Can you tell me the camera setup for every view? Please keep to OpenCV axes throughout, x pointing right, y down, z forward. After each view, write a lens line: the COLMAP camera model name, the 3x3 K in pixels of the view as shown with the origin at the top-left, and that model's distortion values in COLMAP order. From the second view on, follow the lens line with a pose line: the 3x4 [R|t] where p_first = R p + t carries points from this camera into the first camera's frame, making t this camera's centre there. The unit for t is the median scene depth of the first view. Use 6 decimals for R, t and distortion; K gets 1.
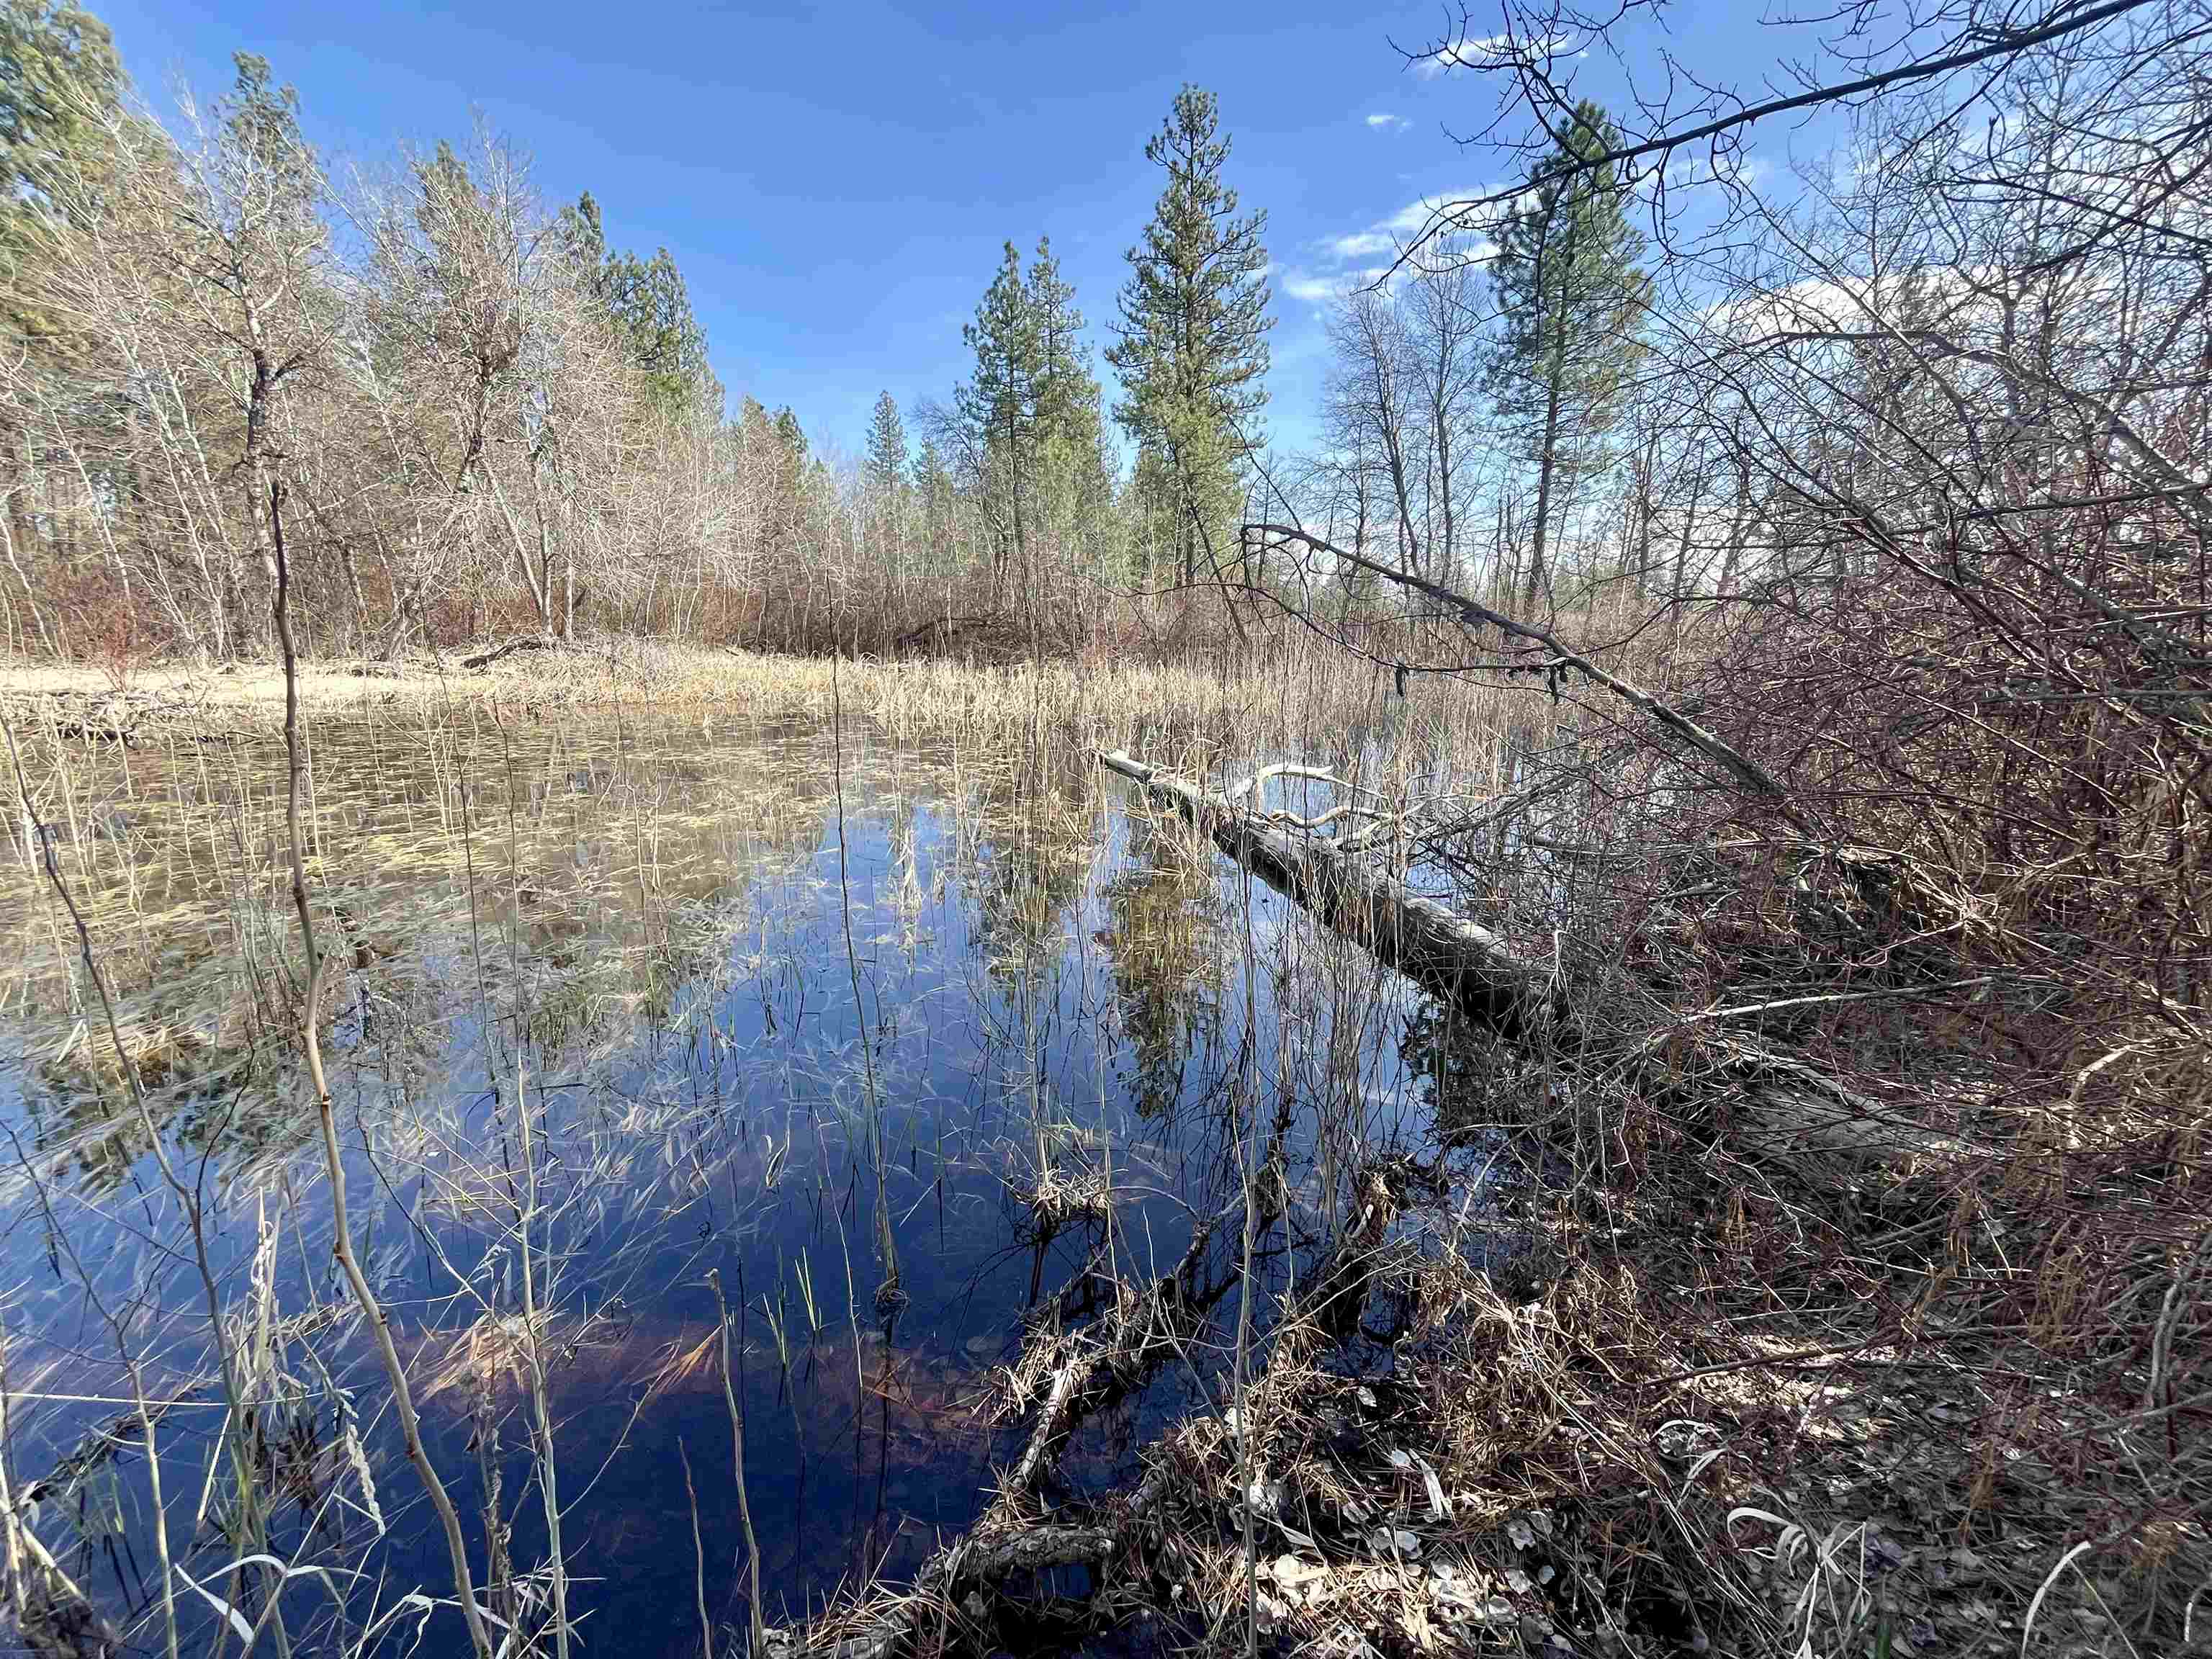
lens RADIAL K [[895.5, 0, 1101.4], [0, 895.5, 832.4], [0, 0, 1]] dist [-0.001499, 0.000171]
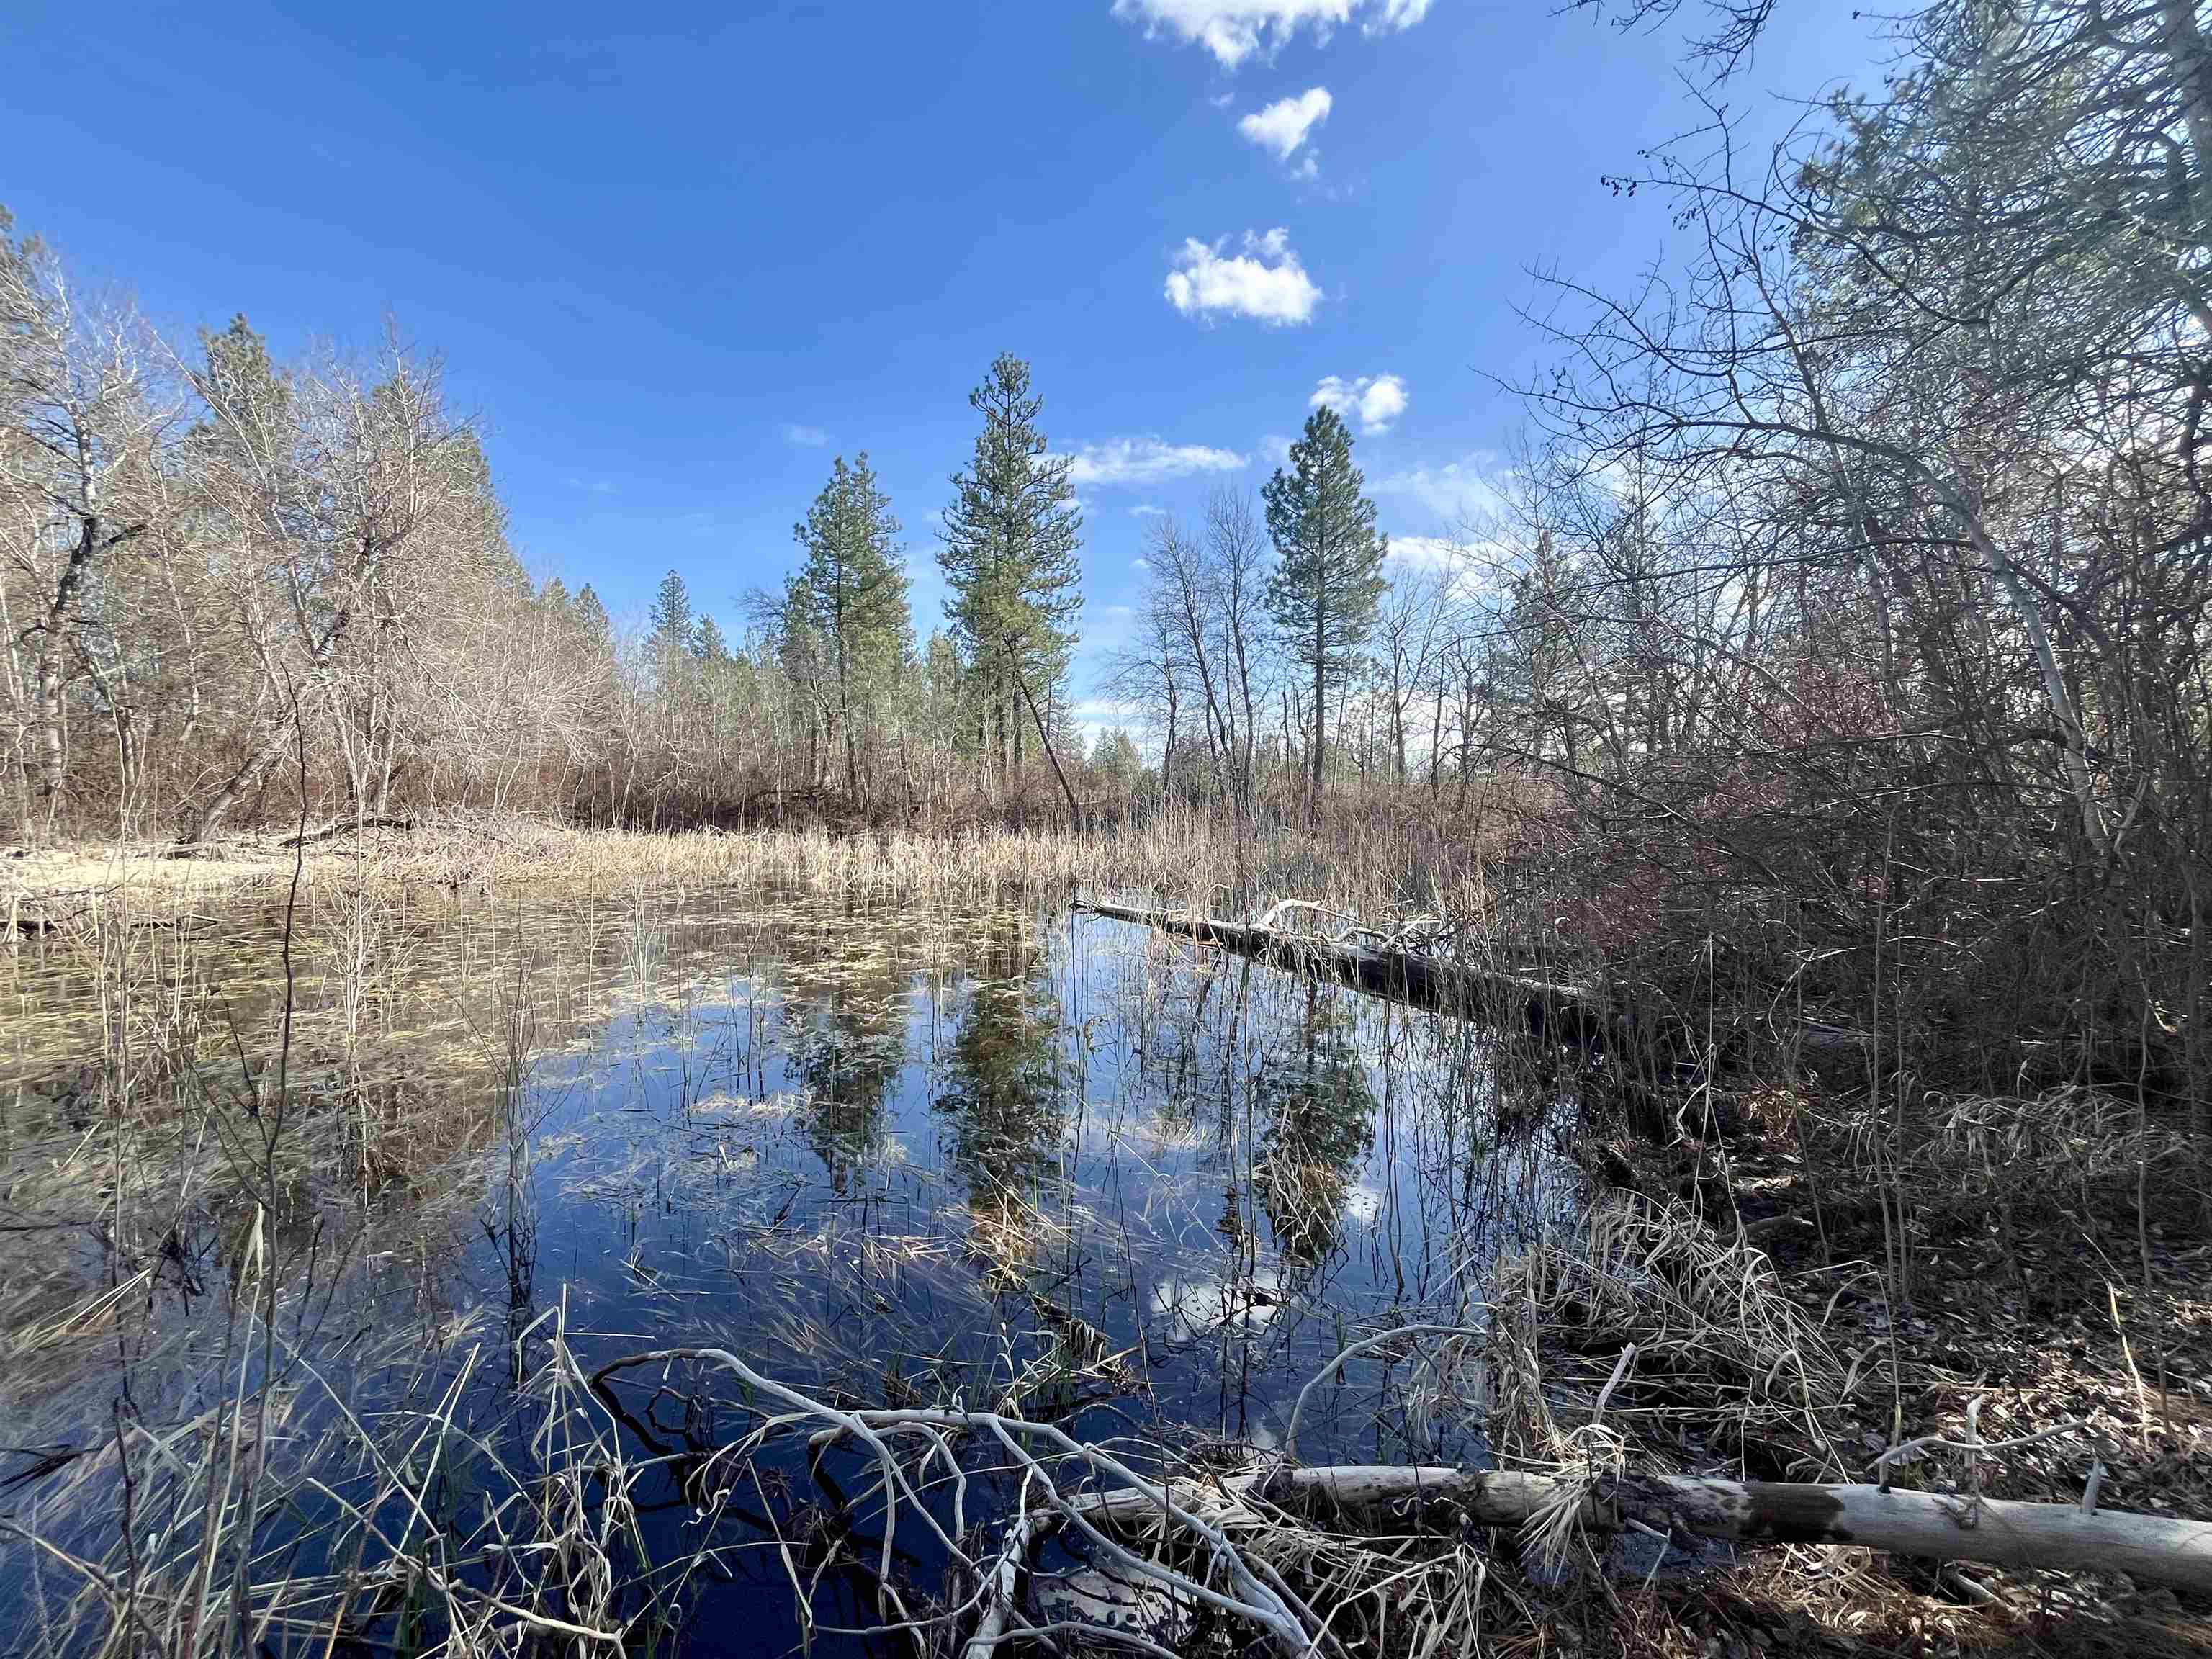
lens RADIAL K [[895.5, 0, 1092.0], [0, 895.5, 832.8], [0, 0, 1]] dist [-0.001499, 0.000171]
pose [[0.968199, -0.017151, 0.249592, -0.115126], [0.062667, 0.982468, -0.175582, 0.008768], [-0.242205, 0.185639, 0.952300, -0.050717]]
